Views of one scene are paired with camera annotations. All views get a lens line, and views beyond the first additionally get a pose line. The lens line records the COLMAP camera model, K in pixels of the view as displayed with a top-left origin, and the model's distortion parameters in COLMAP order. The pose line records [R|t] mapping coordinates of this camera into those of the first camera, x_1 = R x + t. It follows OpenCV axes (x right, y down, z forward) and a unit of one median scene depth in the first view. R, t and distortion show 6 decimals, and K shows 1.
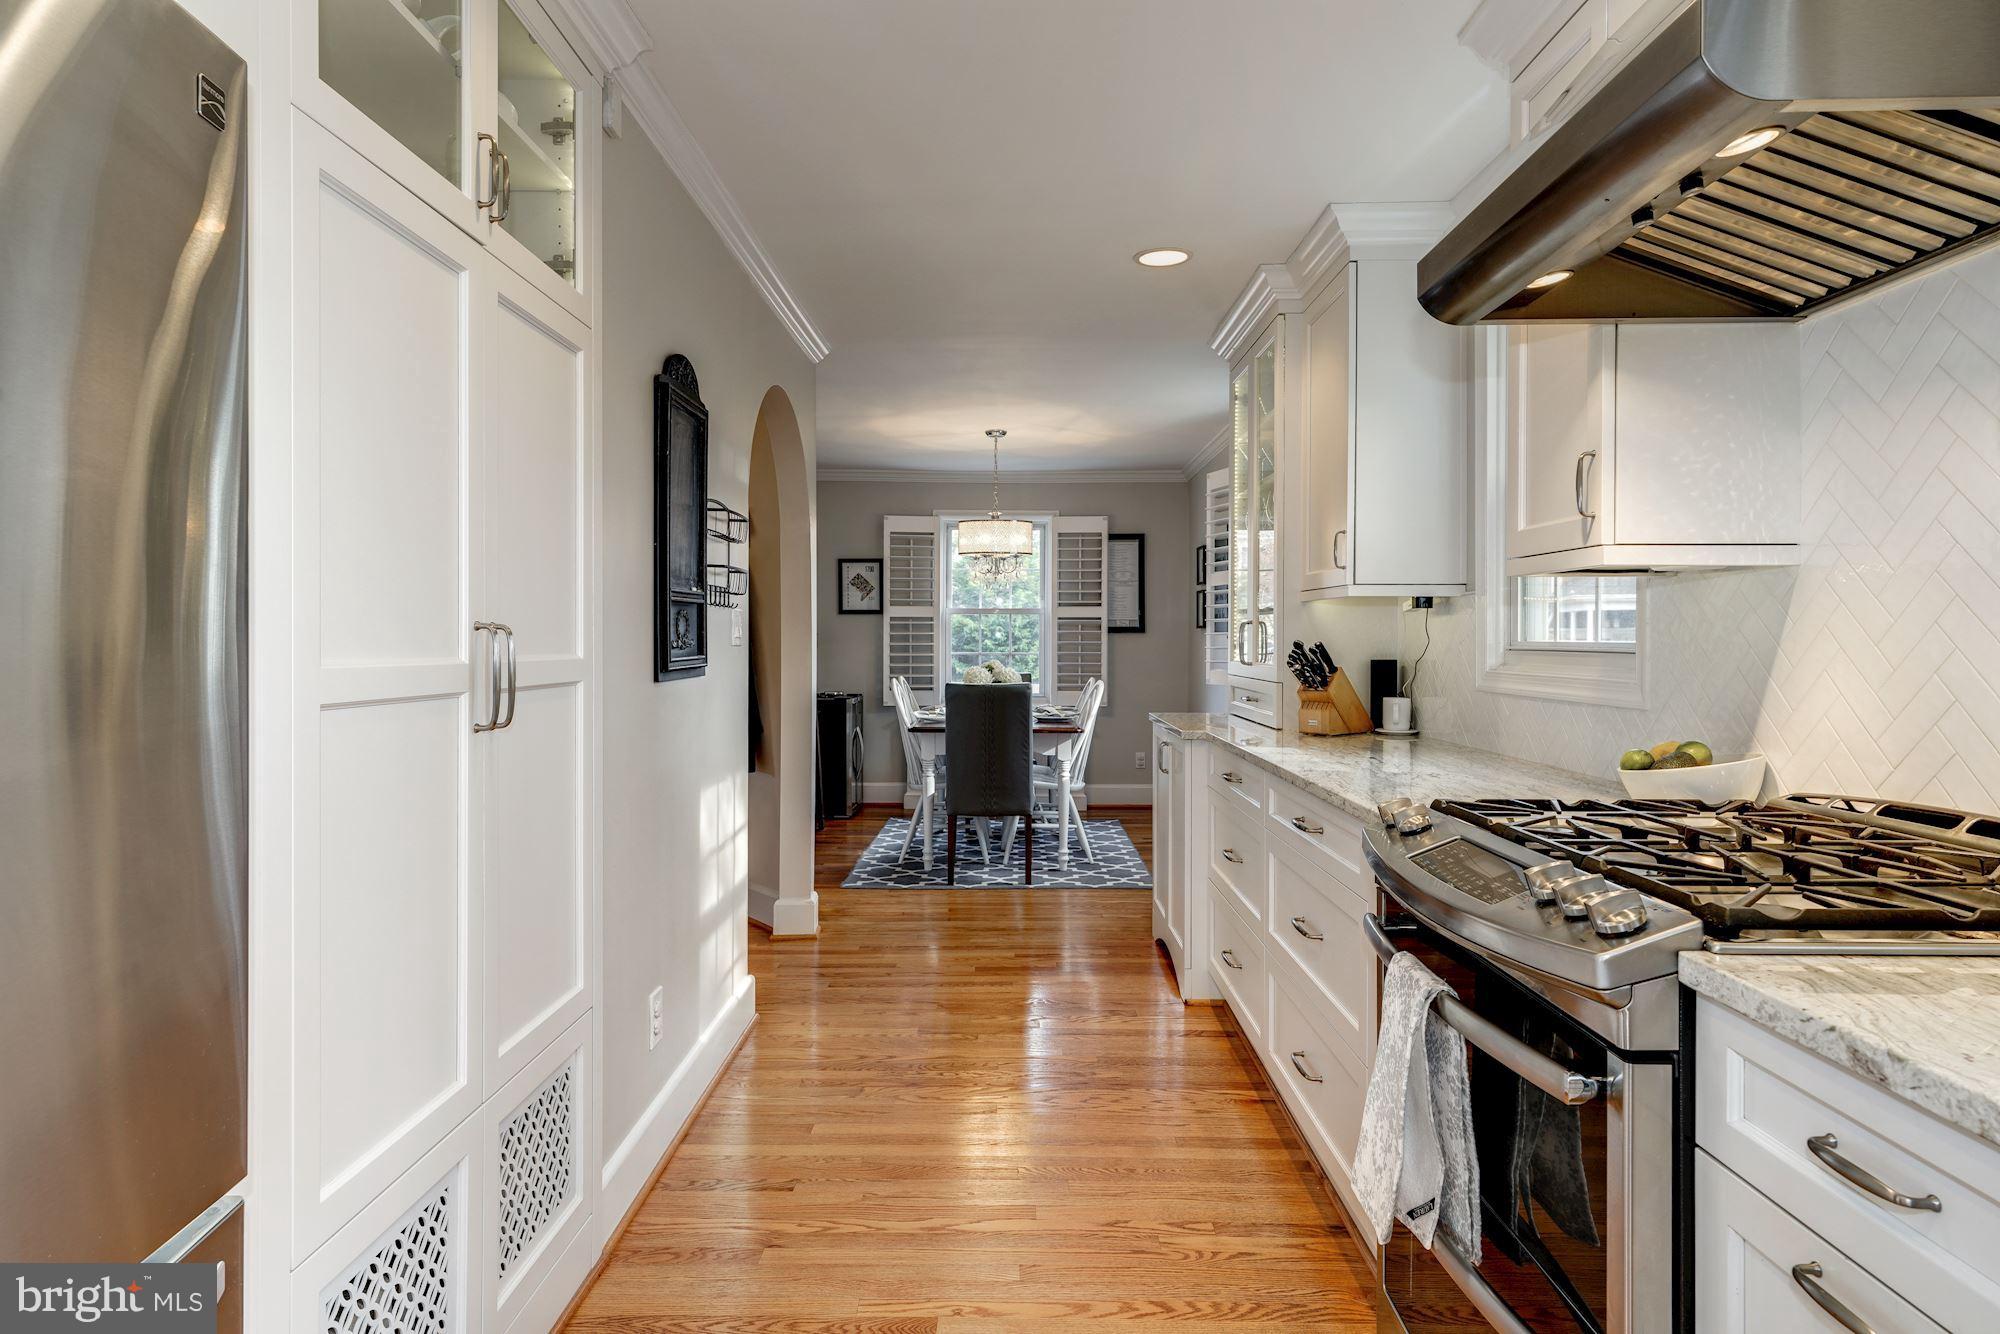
lens RADIAL K [[1145.8, 0, 998.3], [0, 1145.8, 646.3], [0, 0, 1]] dist [0.007000, 0.001363]
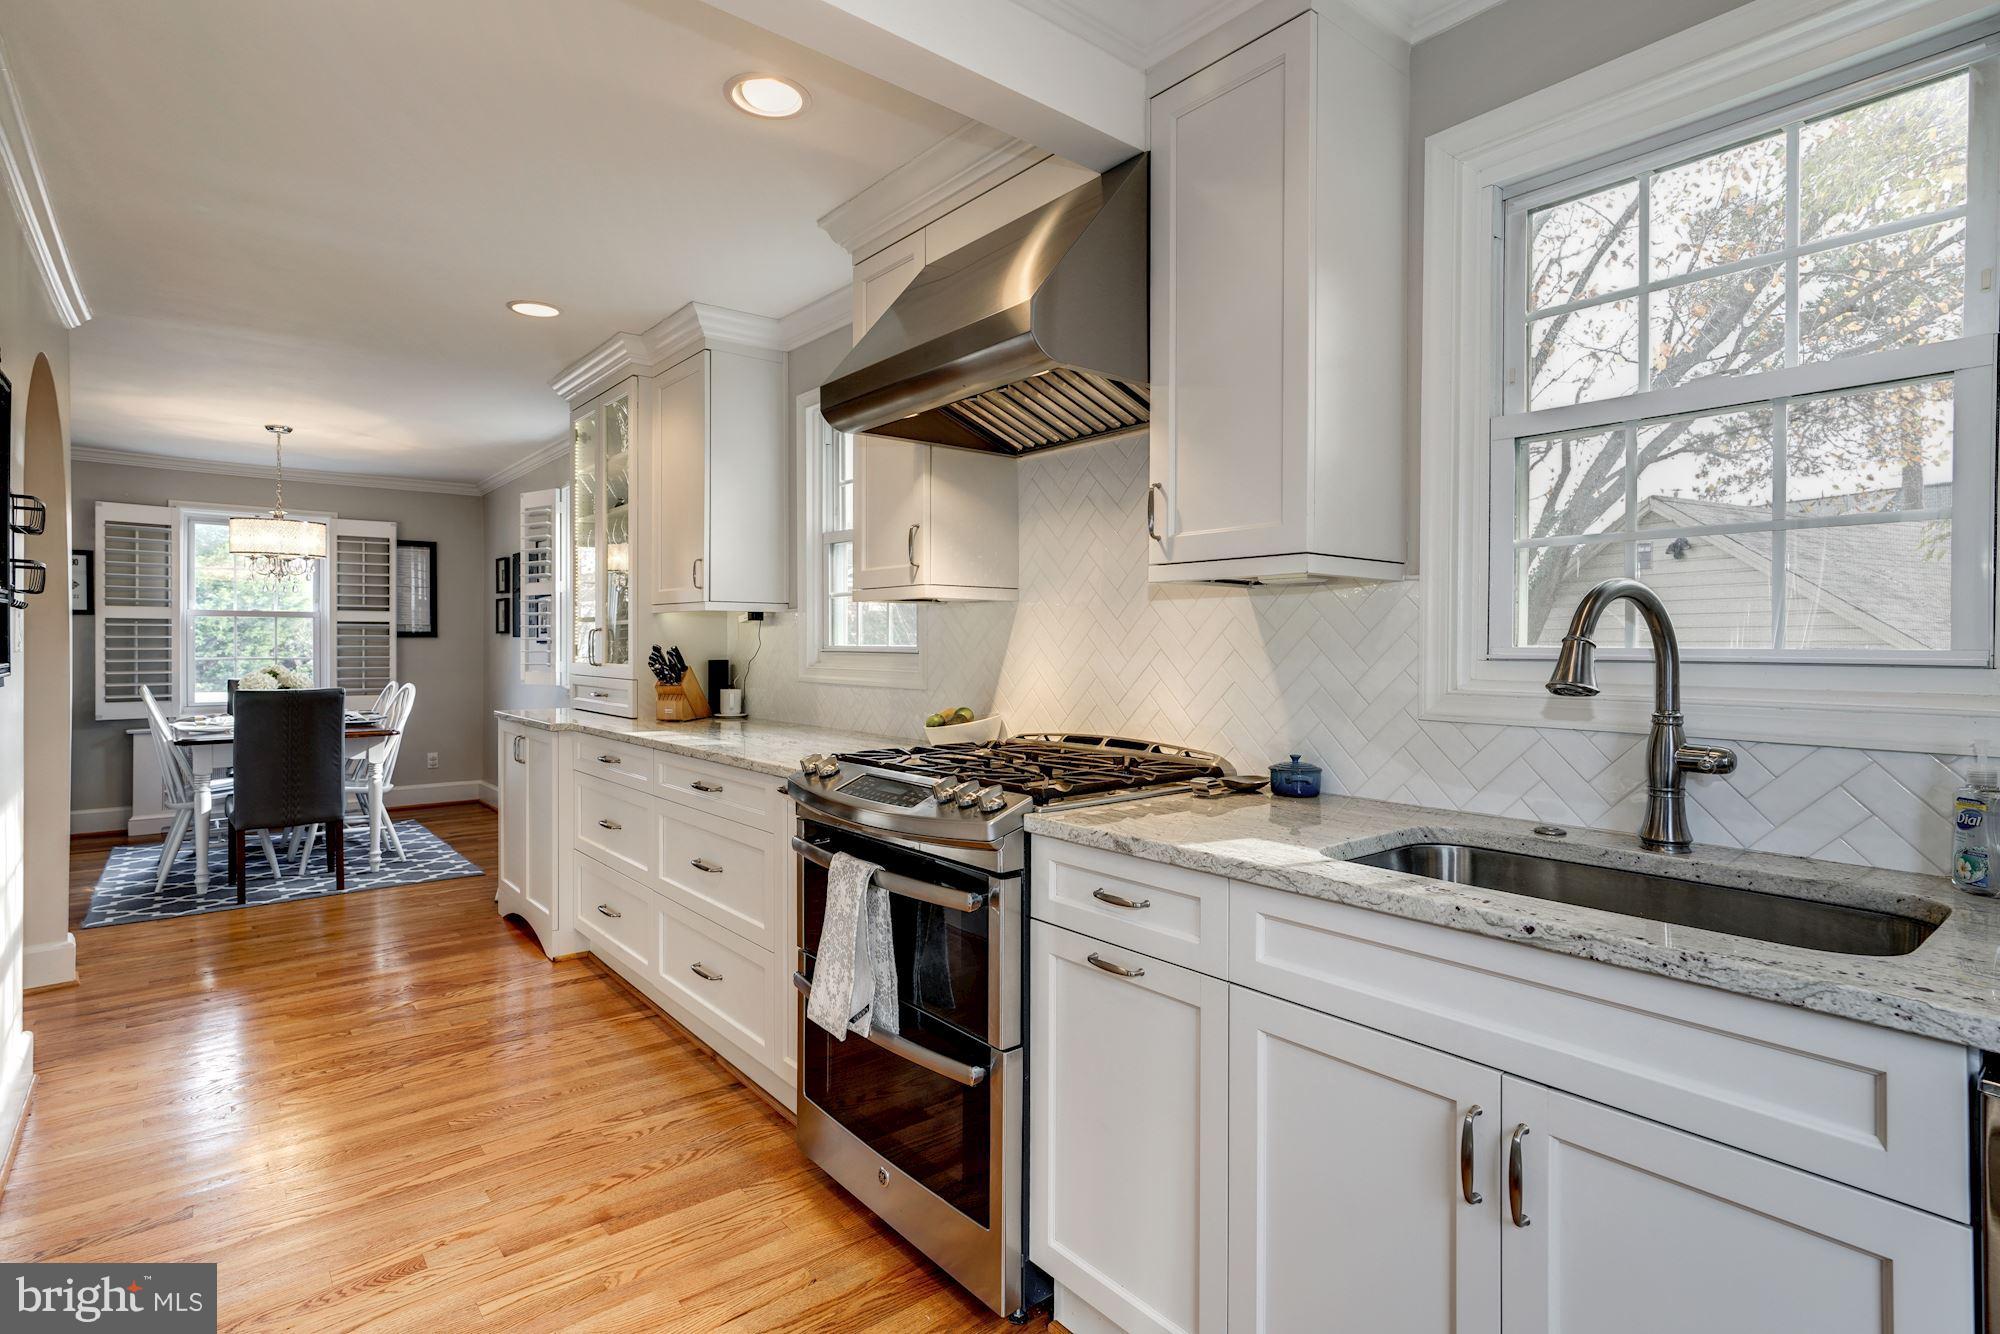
lens RADIAL K [[994.7, 0, 1016.1], [0, 994.7, 646.5], [0, 0, 1]] dist [-0.005849, 0.007354]
pose [[0.760251, -0.002746, 0.649623, -0.093348], [0.004334, 0.999990, -0.000844, -0.000563], [-0.649614, 0.003457, 0.760256, -0.042172]]
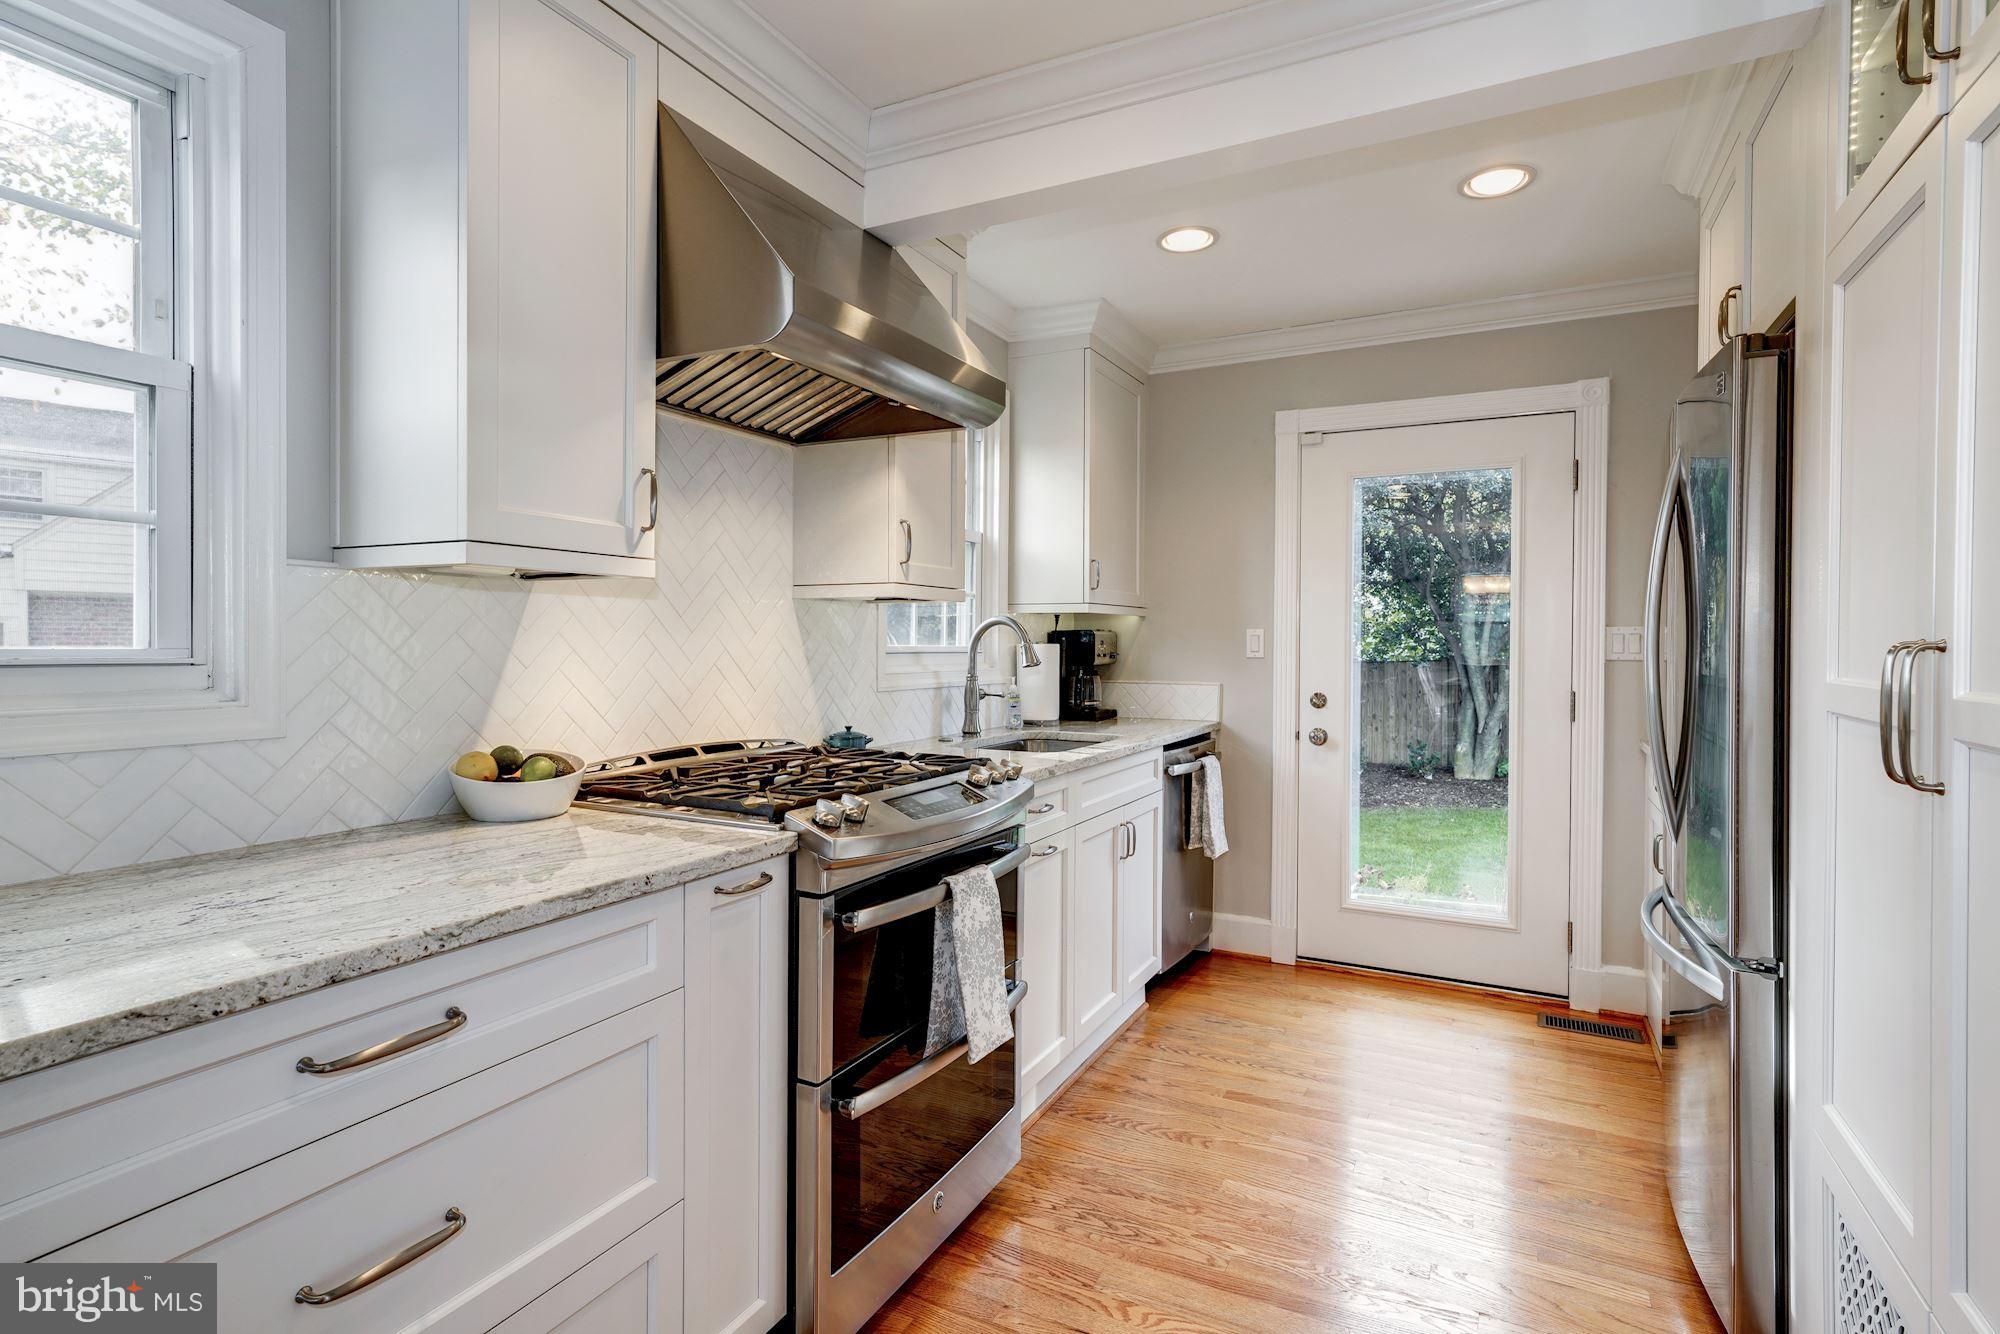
lens RADIAL K [[994.7, 0, 995.4], [0, 994.7, 650.3], [0, 0, 1]] dist [-0.005849, 0.007354]
pose [[-0.892577, 0.000769, 0.450894, -0.068261], [0.005980, 0.999931, 0.010133, -0.003031], [-0.450855, 0.011741, -0.892520, 0.601347]]
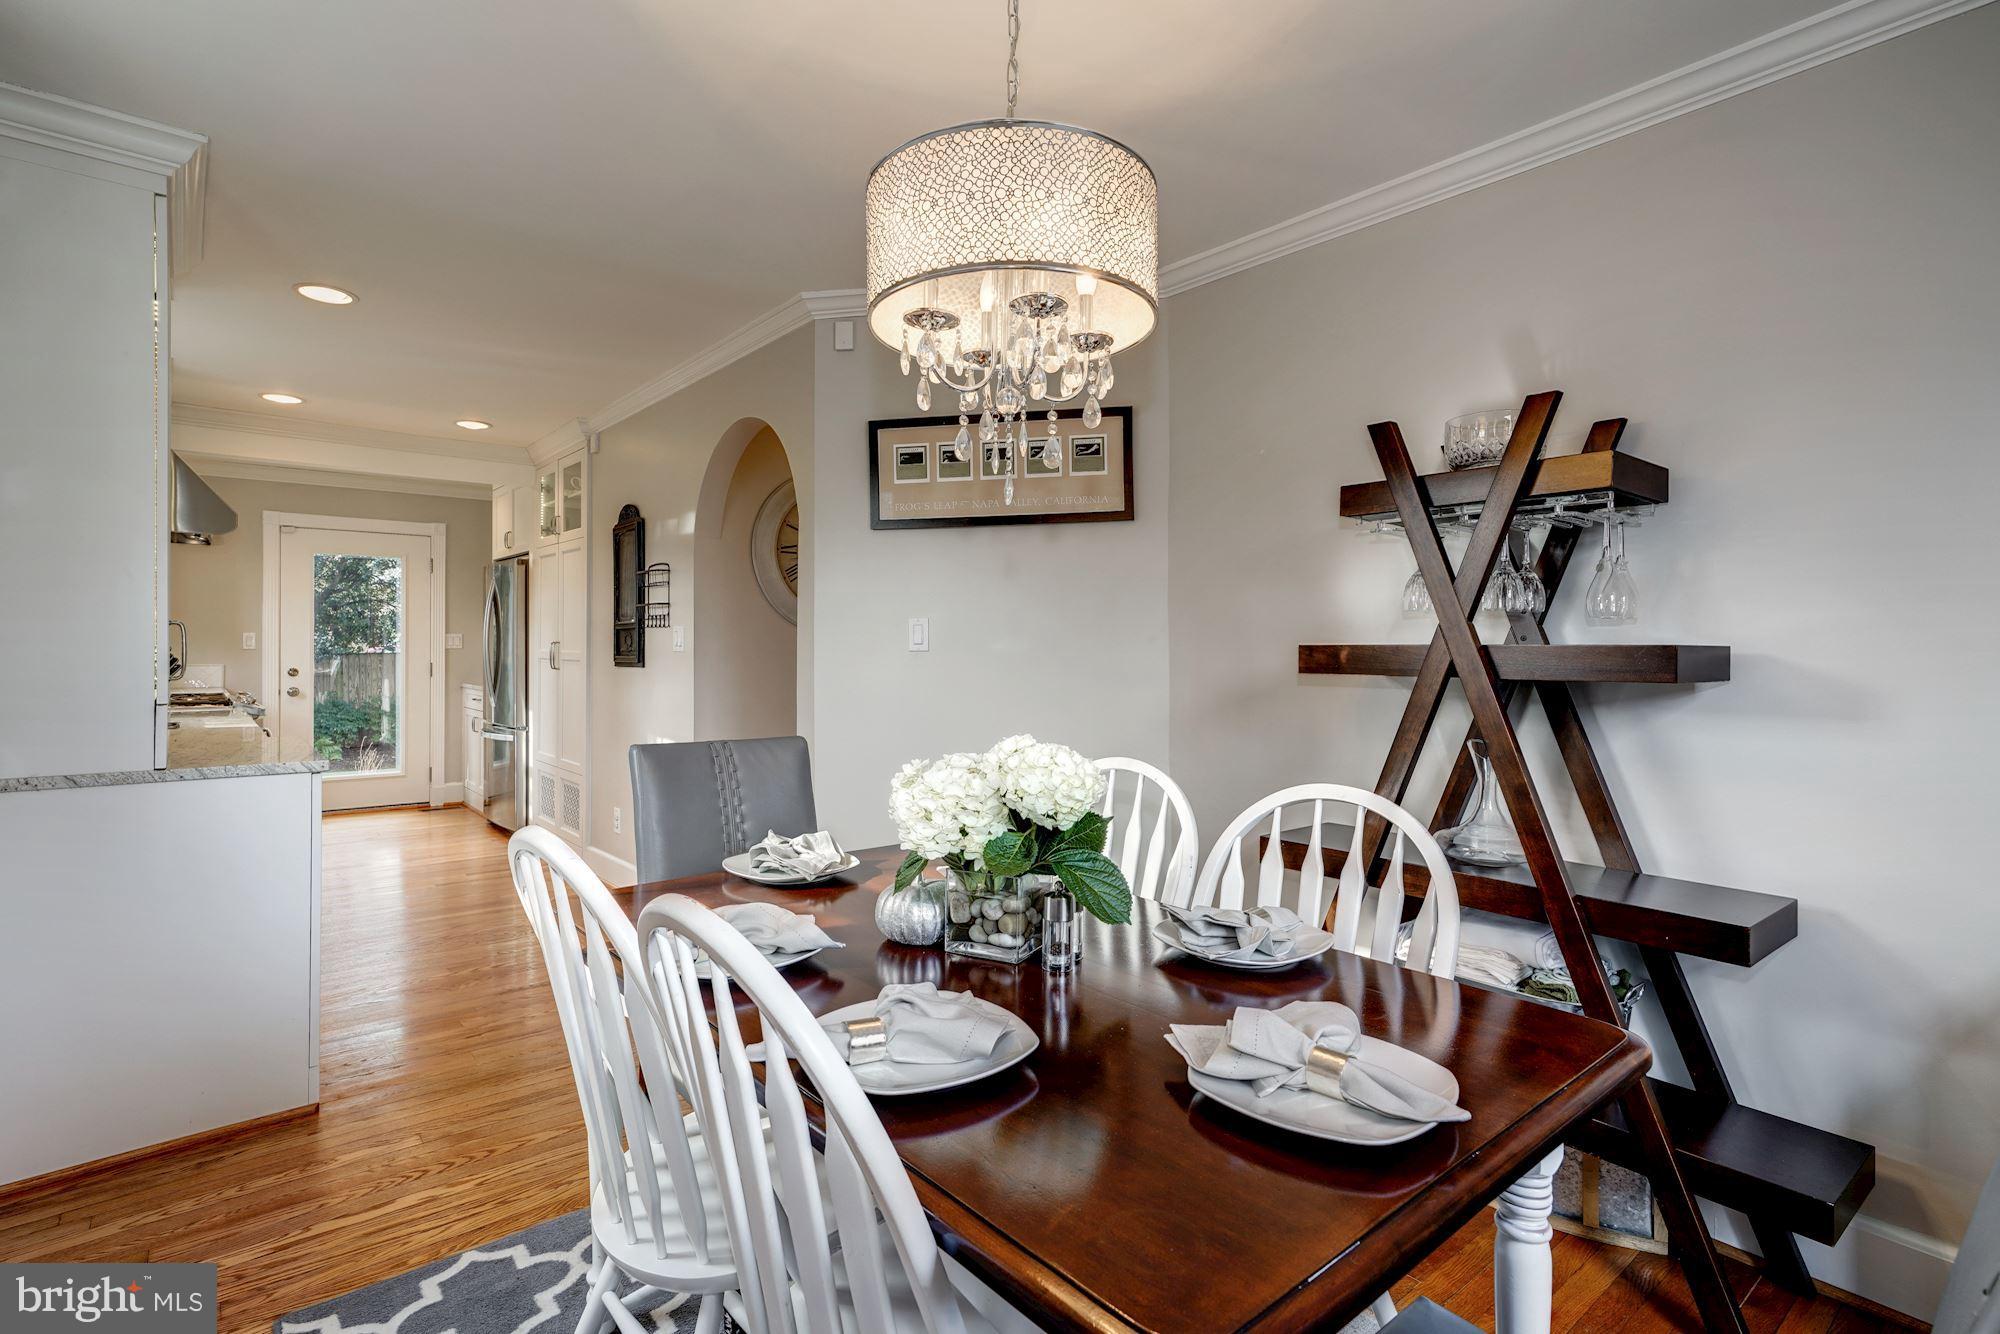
lens RADIAL K [[946.4, 0, 991.9], [0, 946.4, 649.4], [0, 0, 1]] dist [0.000363, 0.001188]
pose [[-0.758769, 0.009354, -0.651292, 0.165667], [-0.002170, 0.999855, 0.016888, -0.011811], [0.651356, 0.014227, -0.758639, 1.426636]]
